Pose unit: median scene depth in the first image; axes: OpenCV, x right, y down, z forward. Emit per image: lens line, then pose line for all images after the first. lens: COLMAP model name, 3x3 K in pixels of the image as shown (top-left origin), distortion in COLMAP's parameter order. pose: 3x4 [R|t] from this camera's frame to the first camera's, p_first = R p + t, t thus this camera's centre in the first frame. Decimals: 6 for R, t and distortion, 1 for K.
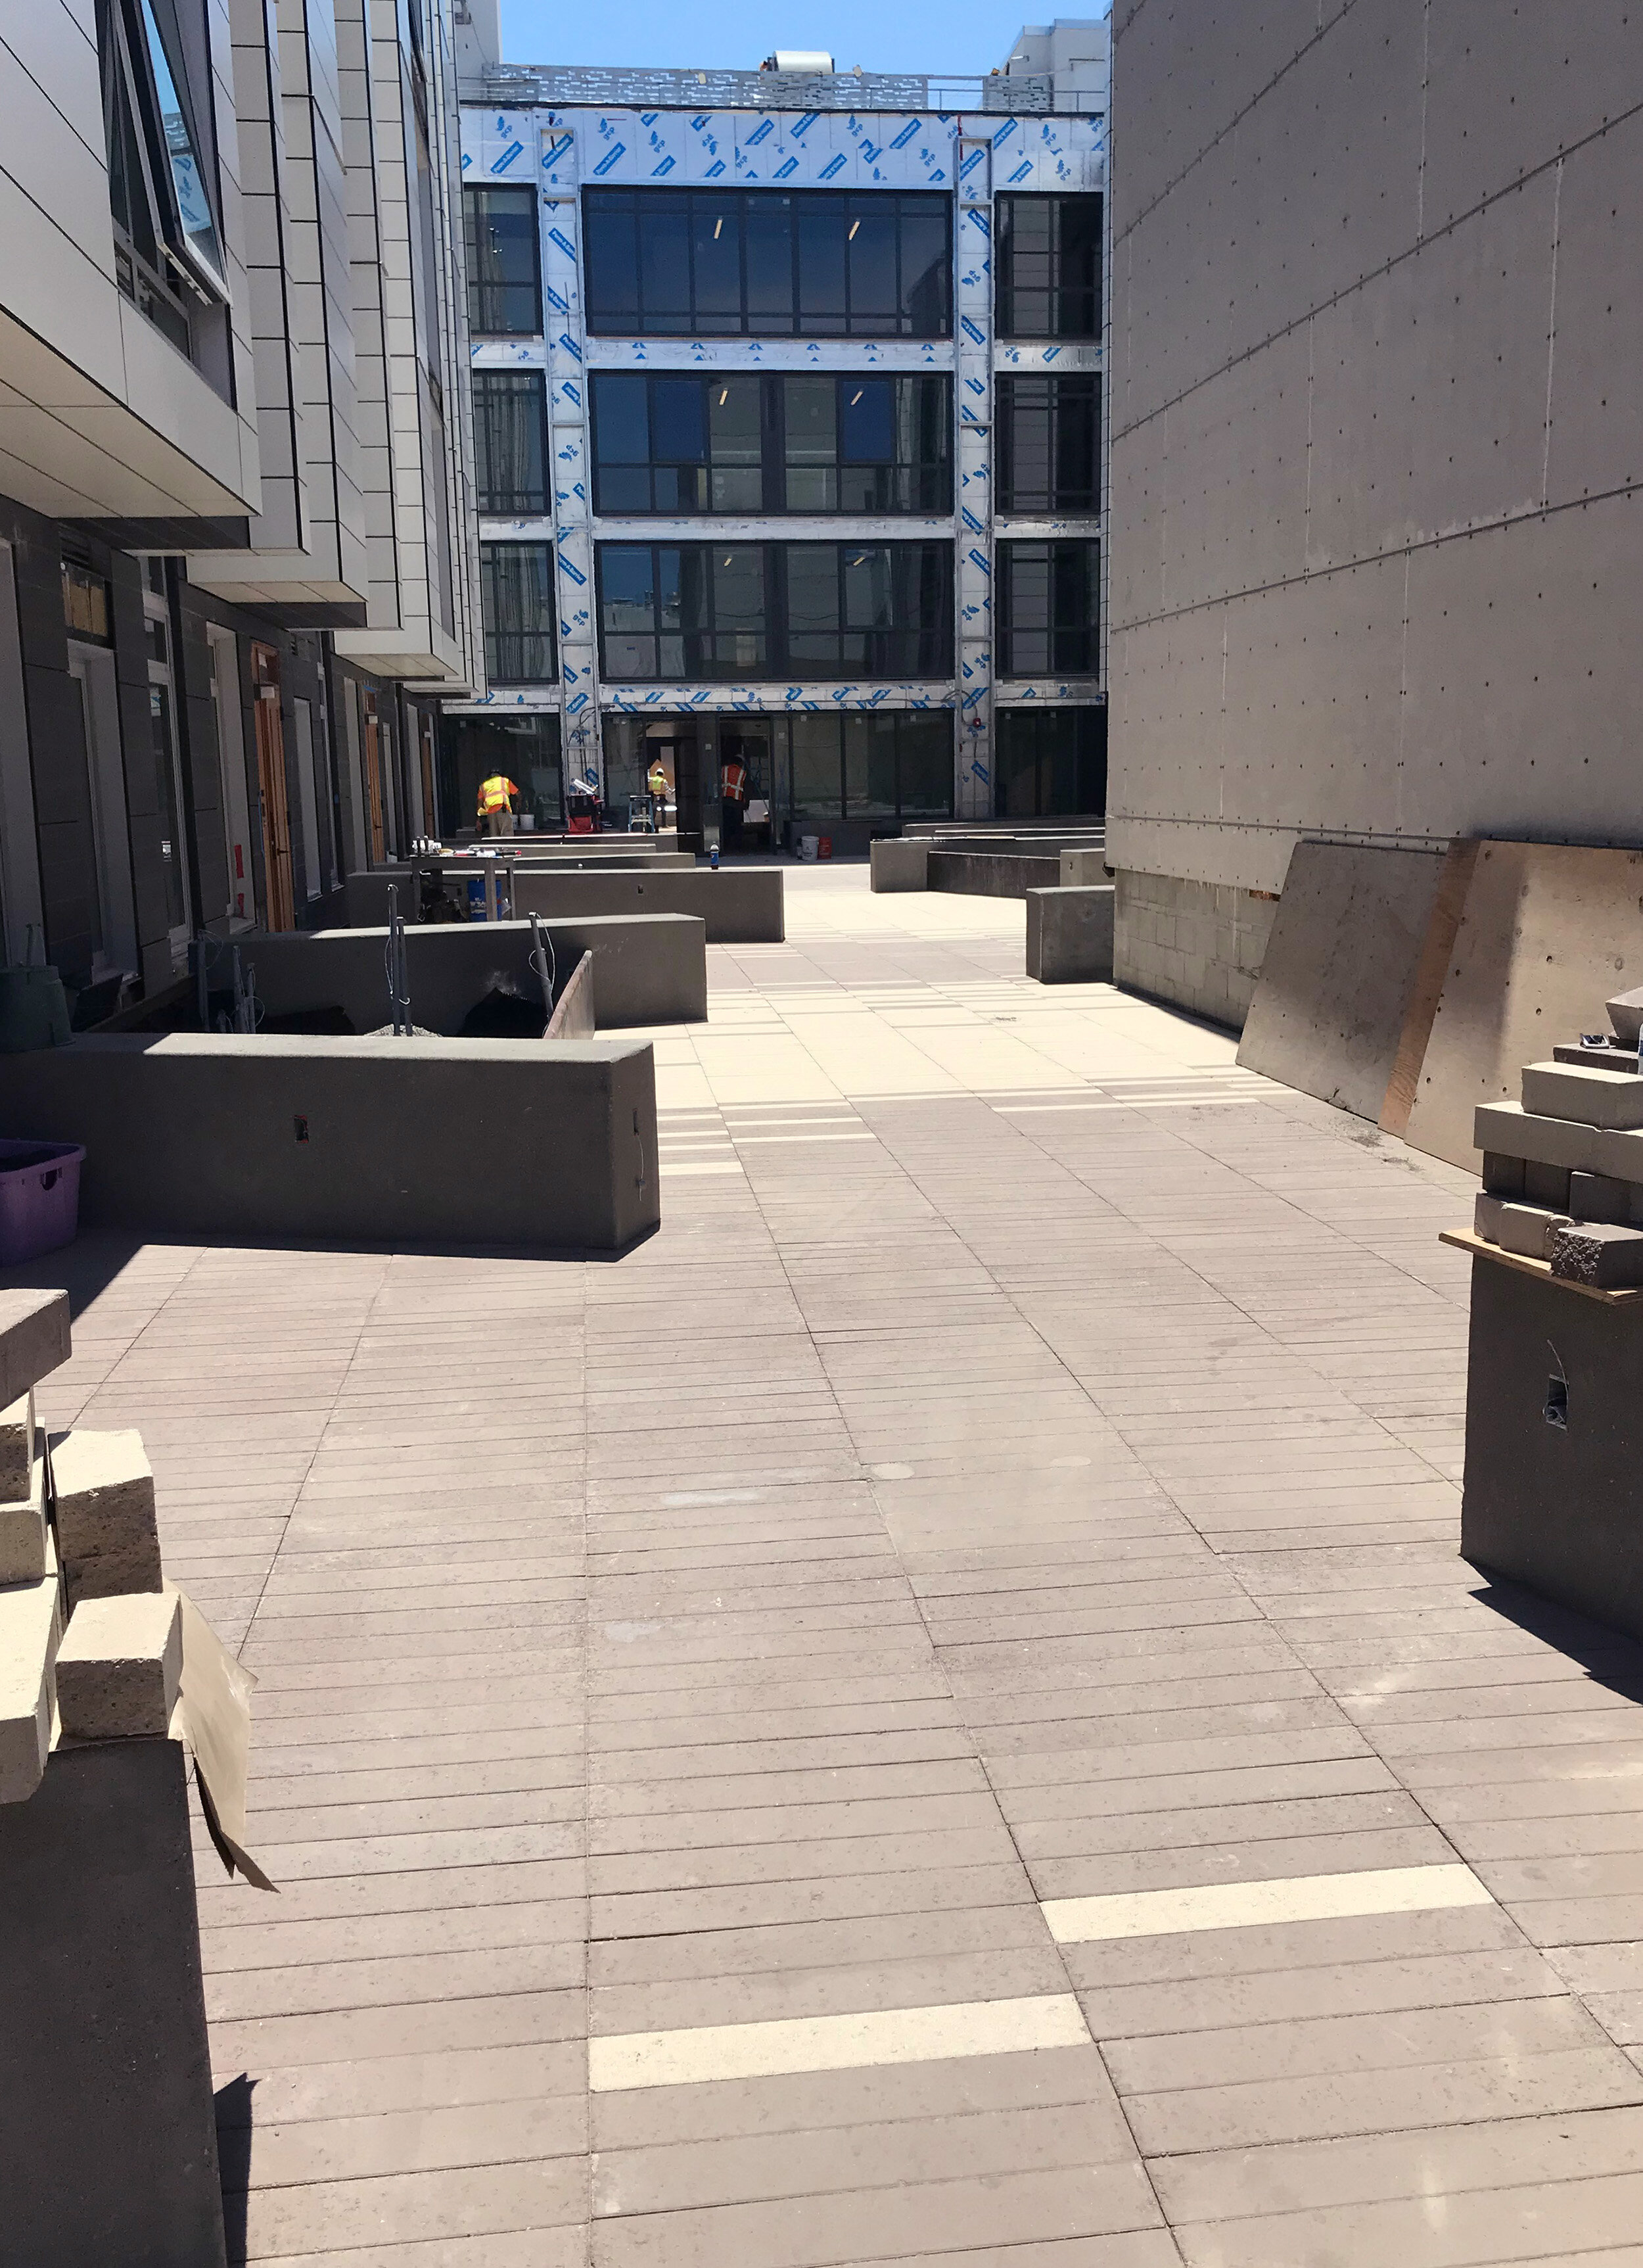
lens RADIAL K [[1930.1, 0, 832.1], [0, 1930.1, 1132.9], [0, 0, 1]] dist [0.042376, -0.001356]
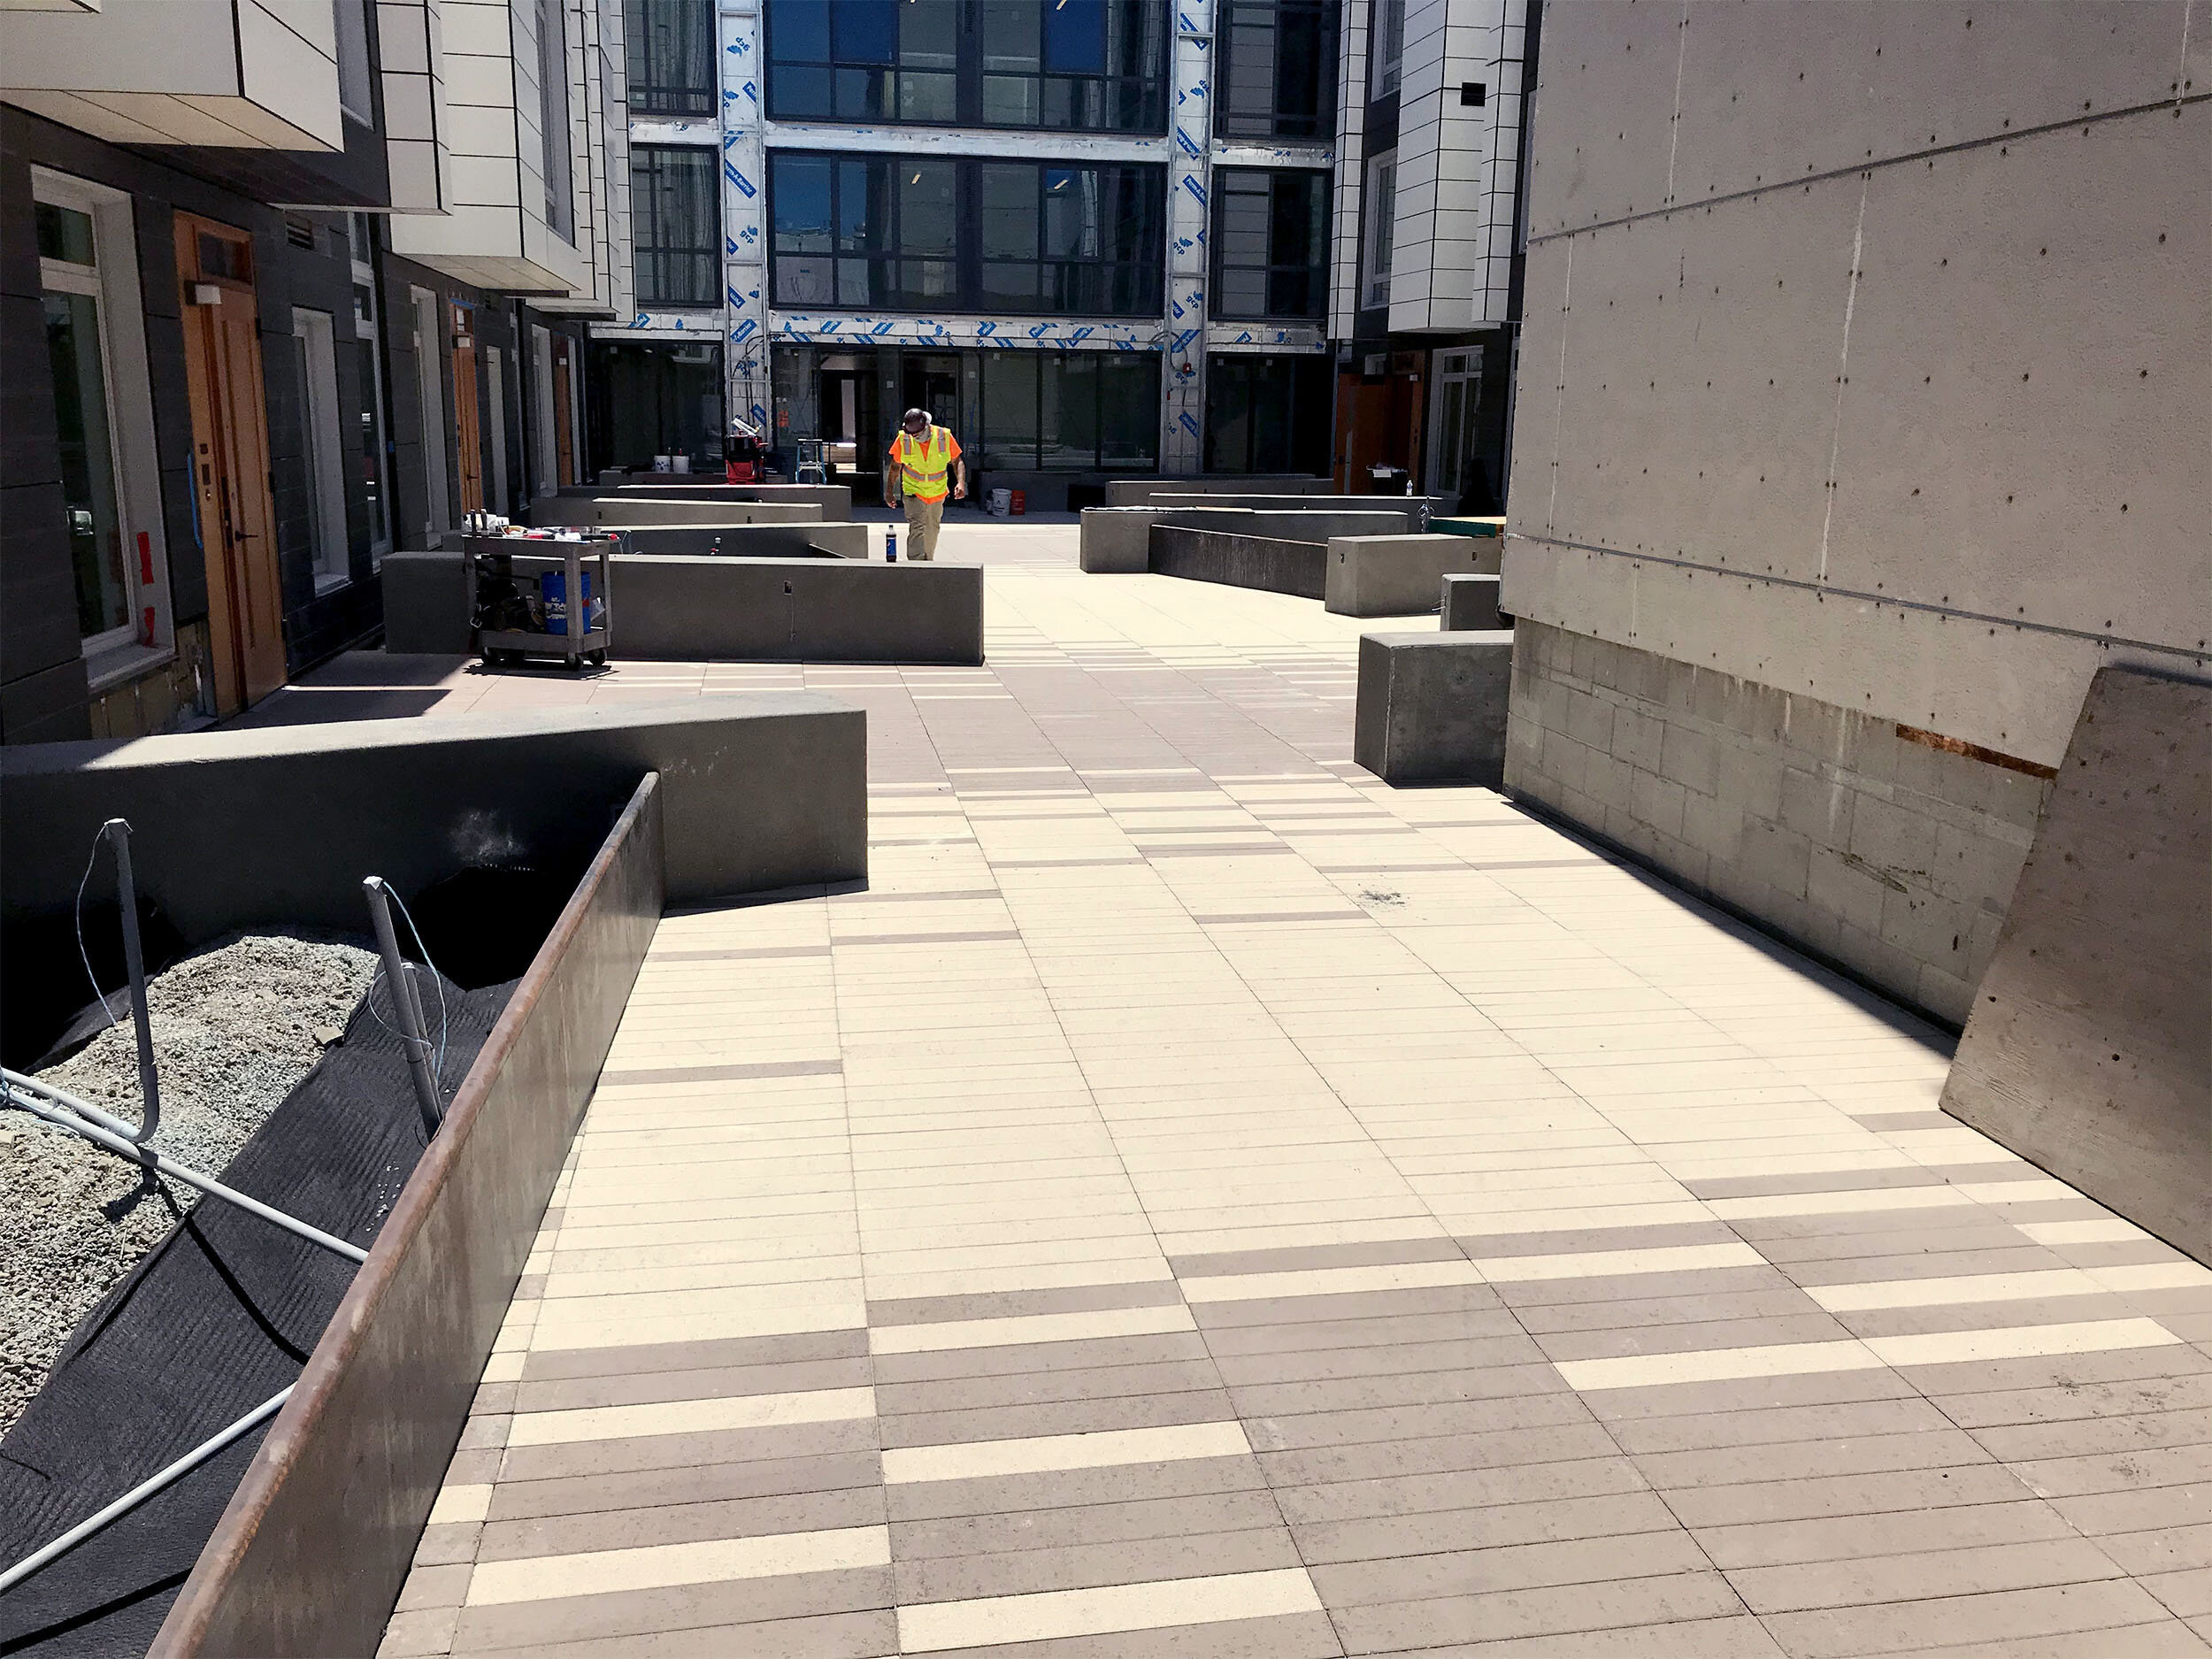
lens RADIAL K [[1799.8, 0, 1093.1], [0, 1799.8, 831.8], [0, 0, 1]] dist [0.003592, -0.008797]
pose [[0.998450, 0.021541, 0.051311, -0.008339], [-0.023911, 0.998654, 0.046034, -0.033347], [-0.050250, -0.047190, 0.997621, 0.152484]]
